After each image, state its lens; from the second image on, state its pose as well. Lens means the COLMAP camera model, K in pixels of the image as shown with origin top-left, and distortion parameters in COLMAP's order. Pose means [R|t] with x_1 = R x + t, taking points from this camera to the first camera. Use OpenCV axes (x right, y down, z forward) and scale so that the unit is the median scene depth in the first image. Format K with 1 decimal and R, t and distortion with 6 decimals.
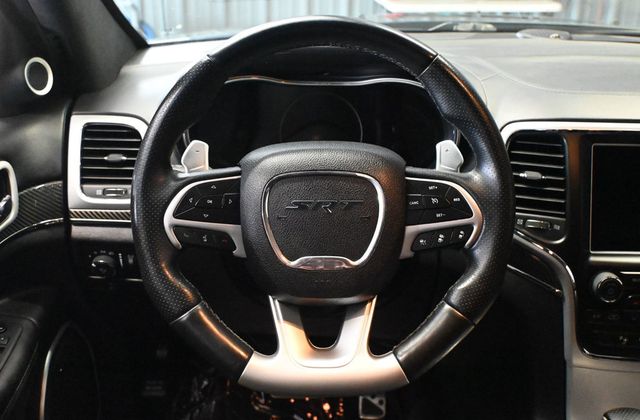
lens RADIAL K [[711.6, 0, 319.4], [0, 711.6, 210.3], [0, 0, 1]] dist [-0.008709, 0.000000]
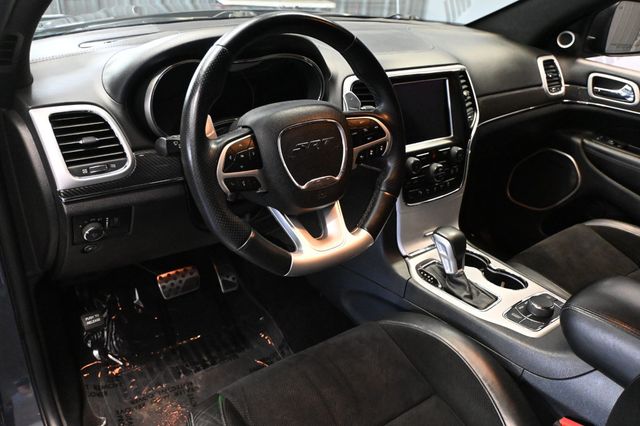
lens RADIAL K [[472.1, 0, 319.0], [0, 472.1, 213.8], [0, 0, 1]] dist [0.059252, 0.003525]
pose [[0.827618, -0.247805, 0.503628, -0.496145], [0.172332, 0.966112, 0.192169, -0.052611], [-0.534181, -0.072252, 0.842277, 0.138209]]
